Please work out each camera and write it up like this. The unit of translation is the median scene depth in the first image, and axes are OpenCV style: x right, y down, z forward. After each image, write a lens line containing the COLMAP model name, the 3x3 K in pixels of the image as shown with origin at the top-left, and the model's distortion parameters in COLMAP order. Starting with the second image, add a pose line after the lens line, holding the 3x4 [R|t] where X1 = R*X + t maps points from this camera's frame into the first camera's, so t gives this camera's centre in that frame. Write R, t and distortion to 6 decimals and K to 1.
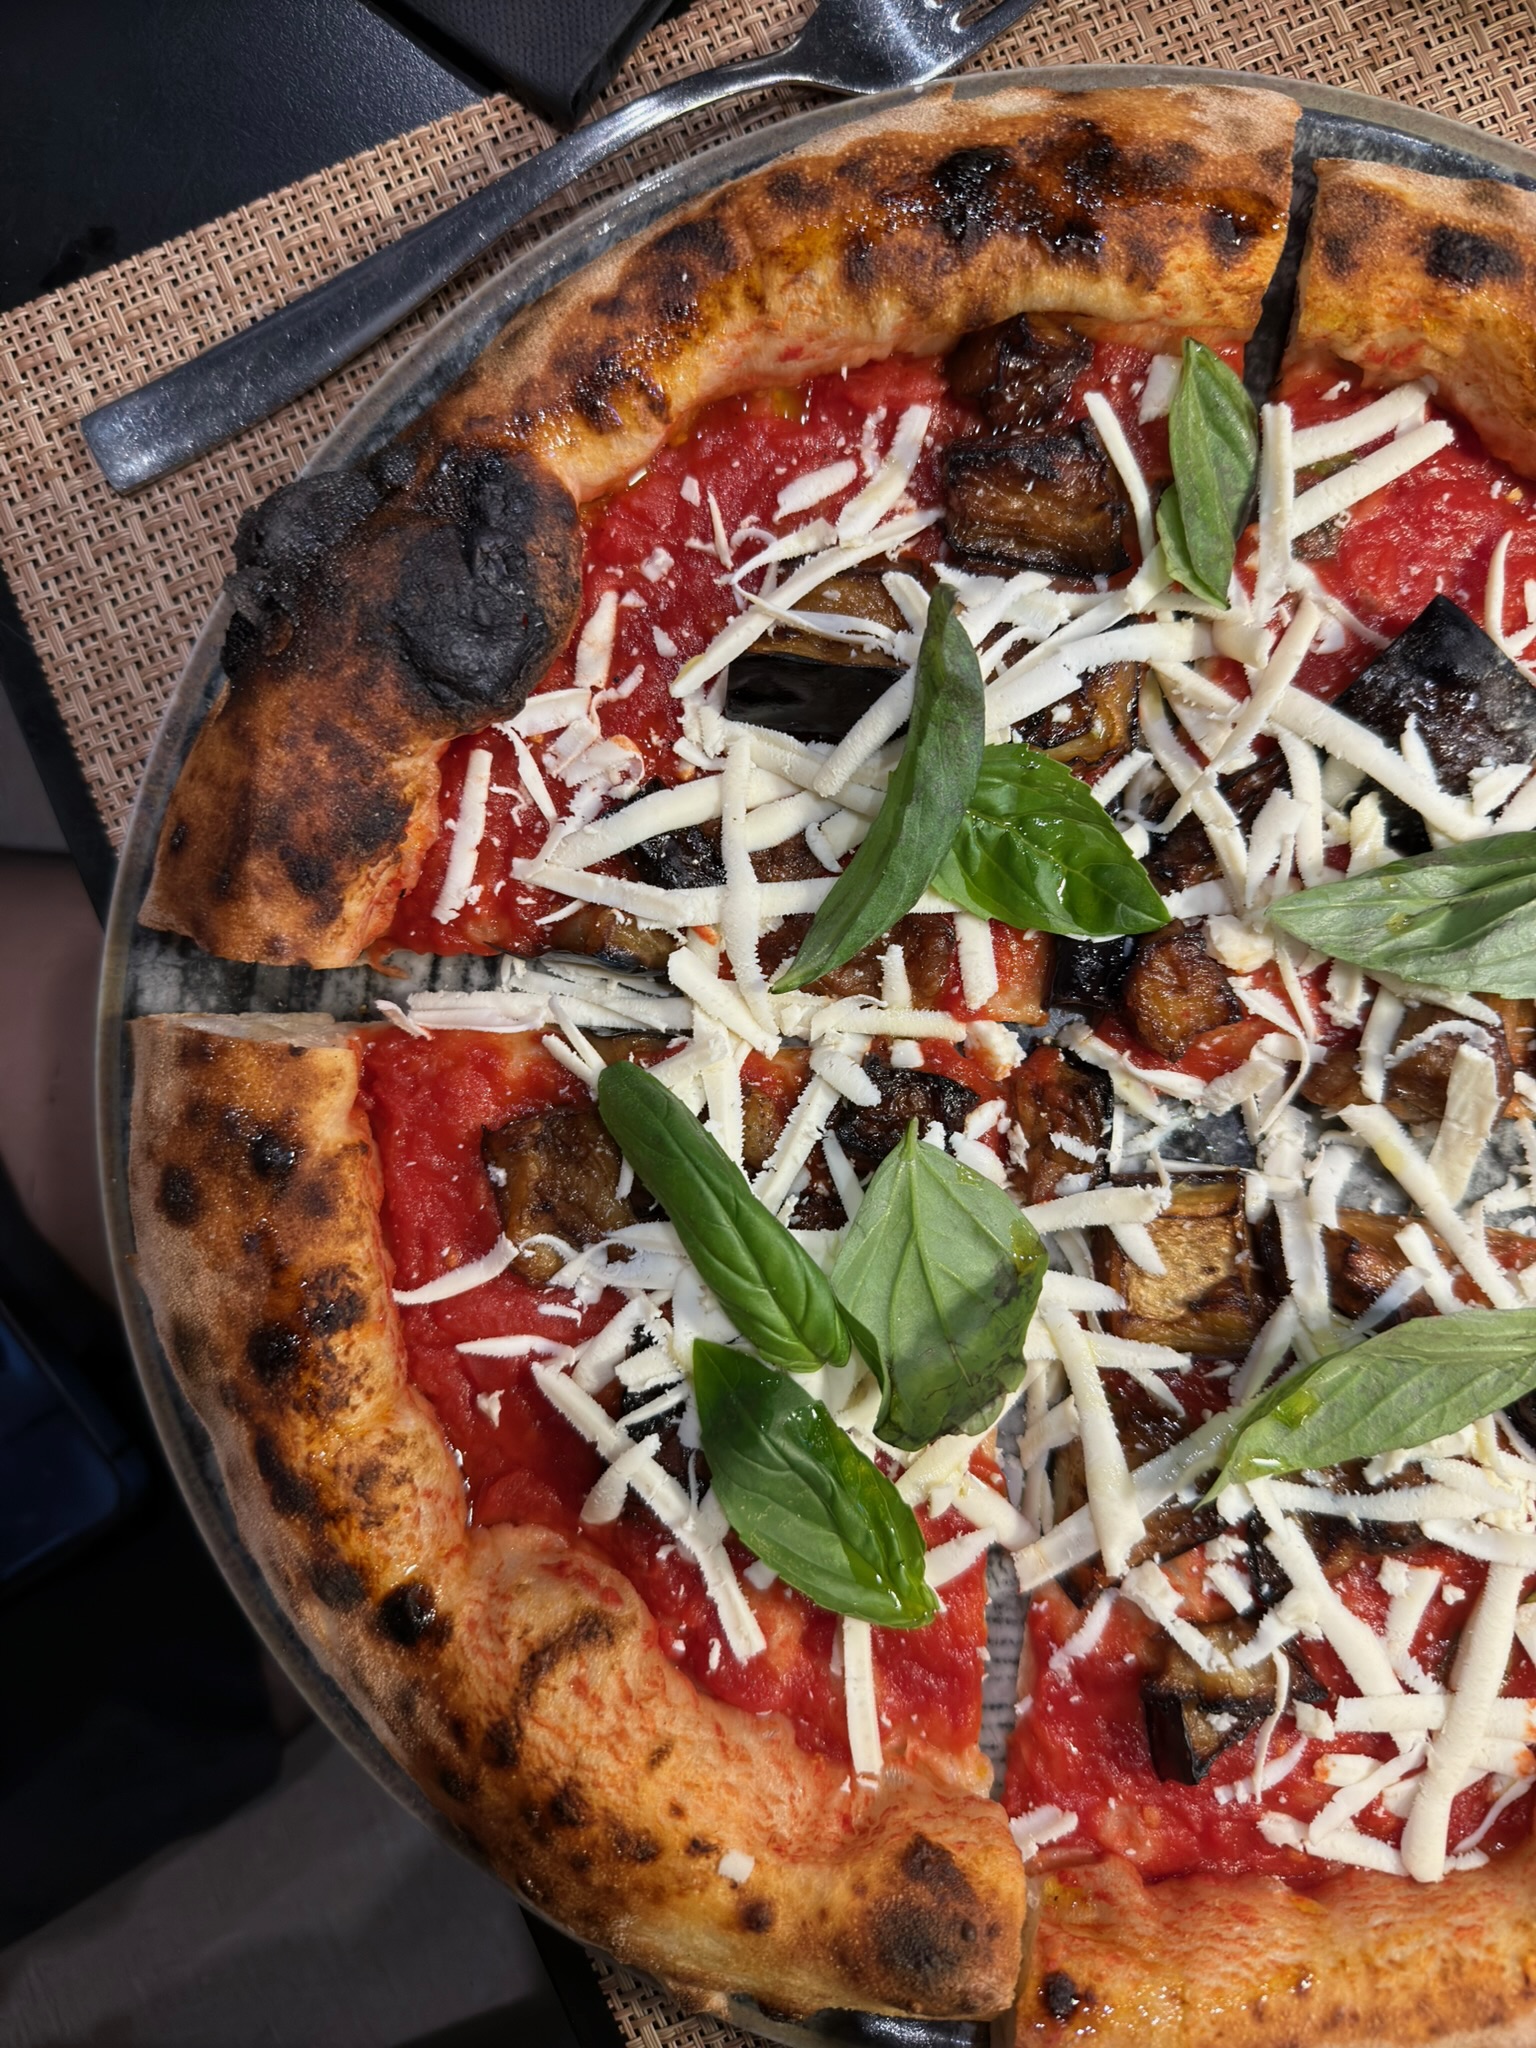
lens RADIAL K [[1408.3, 0, 701.1], [0, 1408.3, 973.9], [0, 0, 1]] dist [0.062286, -0.142368]
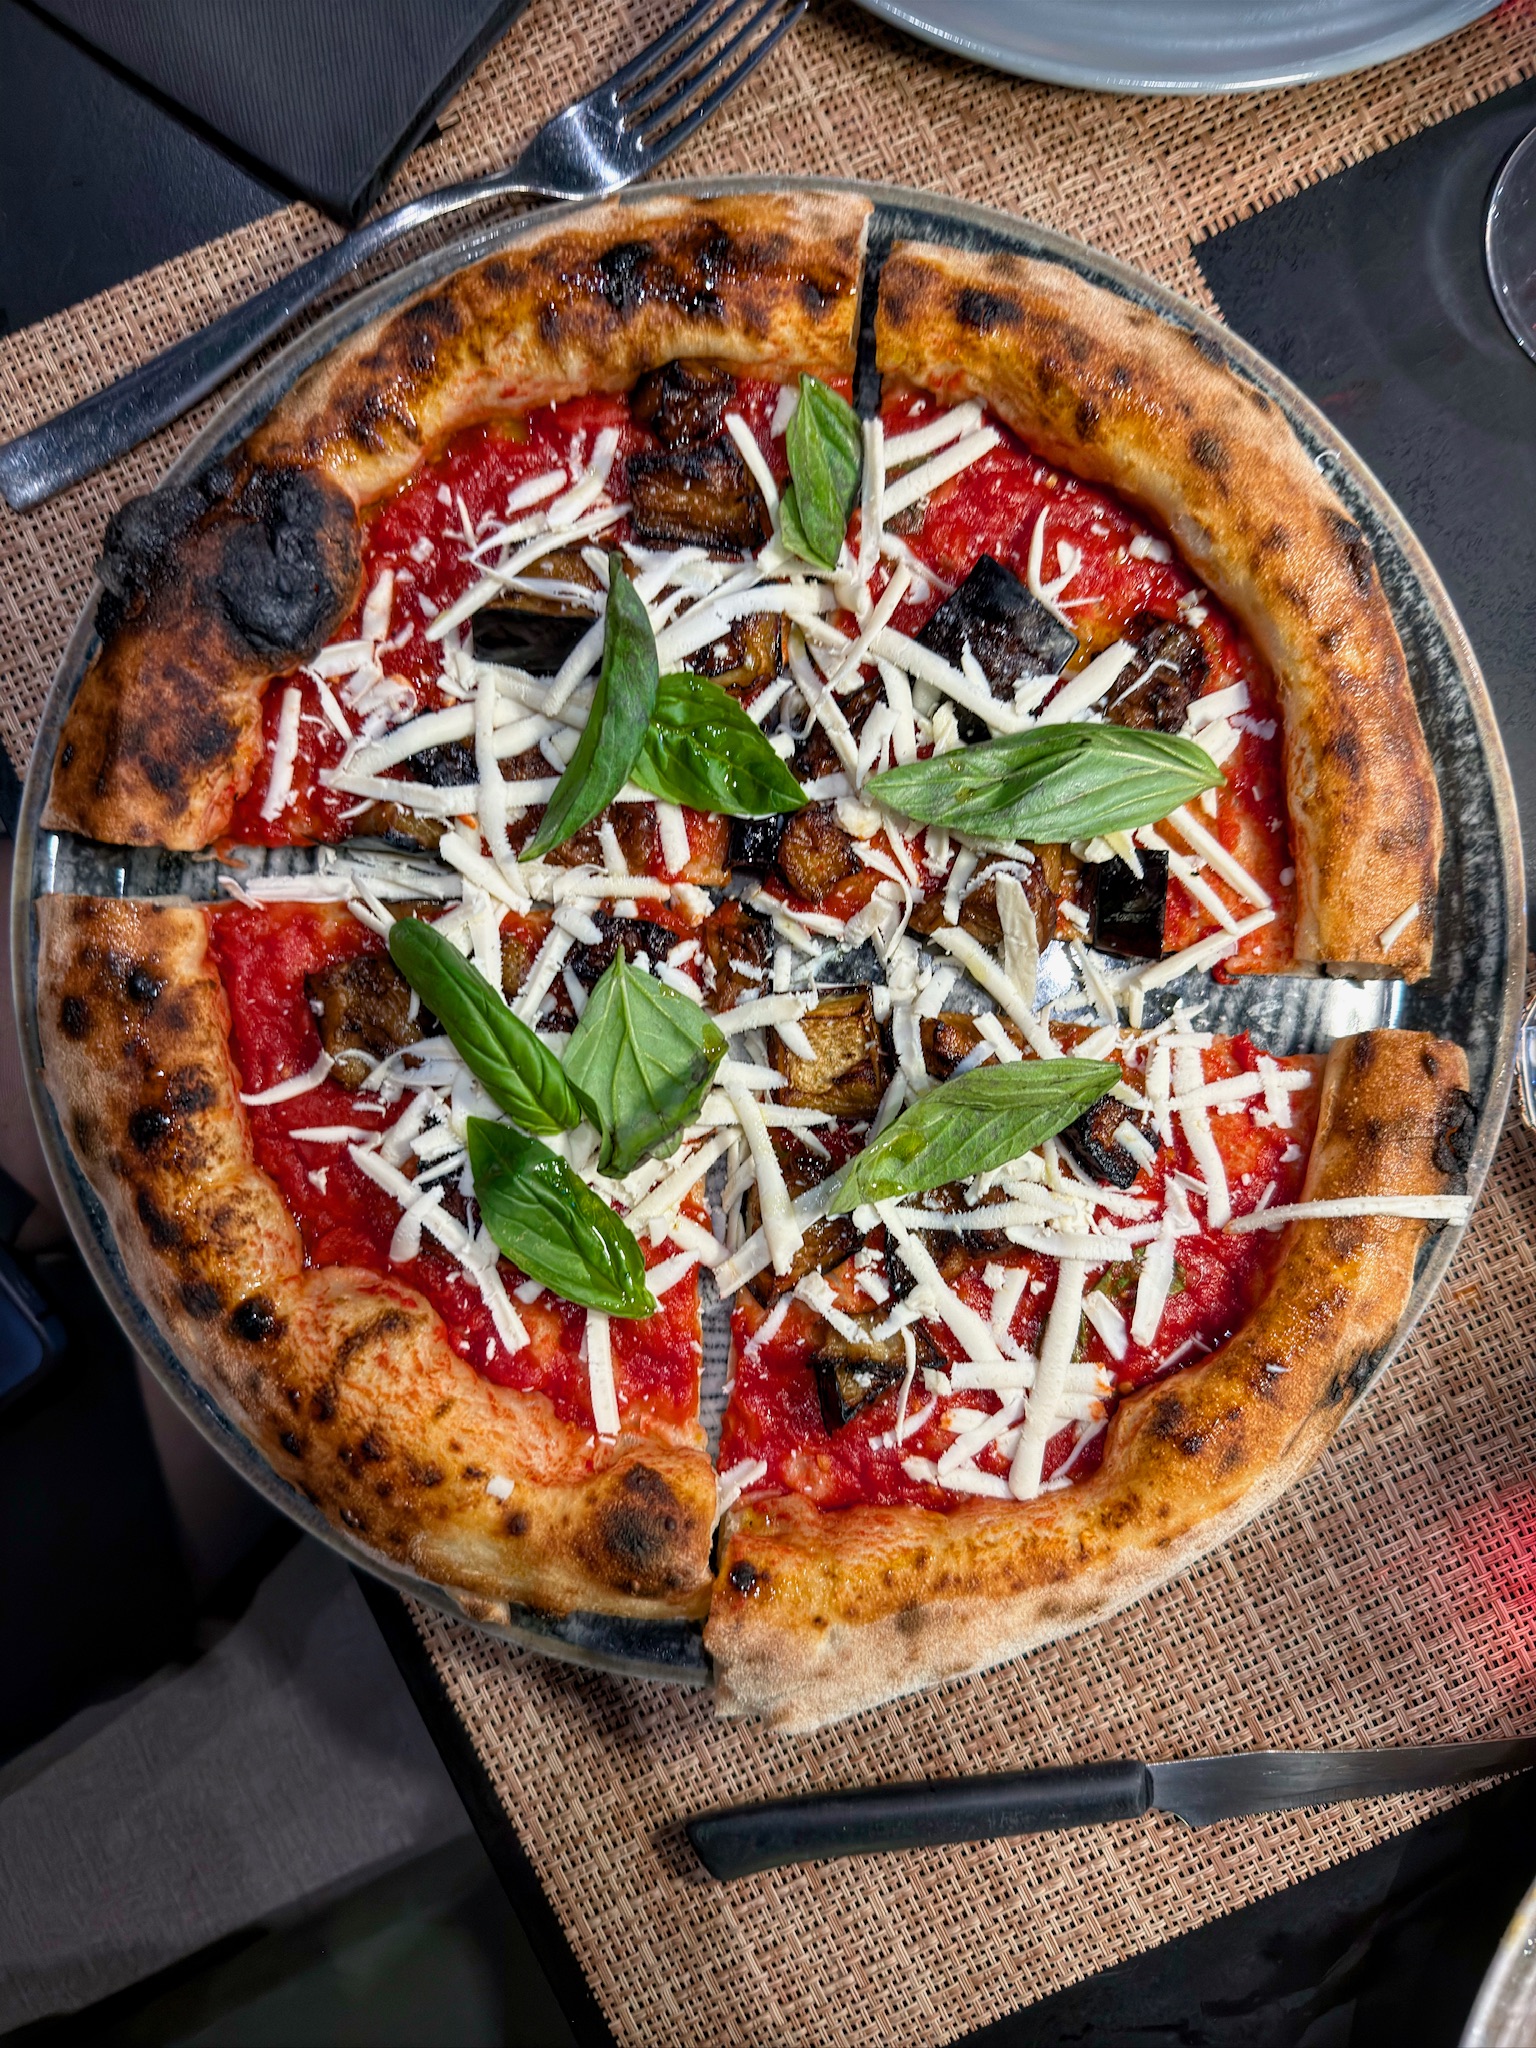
lens RADIAL K [[1485.2, 0, 756.1], [0, 1485.2, 1037.5], [0, 0, 1]] dist [0.038501, -0.080151]
pose [[0.998358, -0.038600, 0.042331, 0.211381], [0.039307, 0.999099, -0.016009, 0.212624], [-0.041675, 0.017646, 0.998975, -0.429554]]
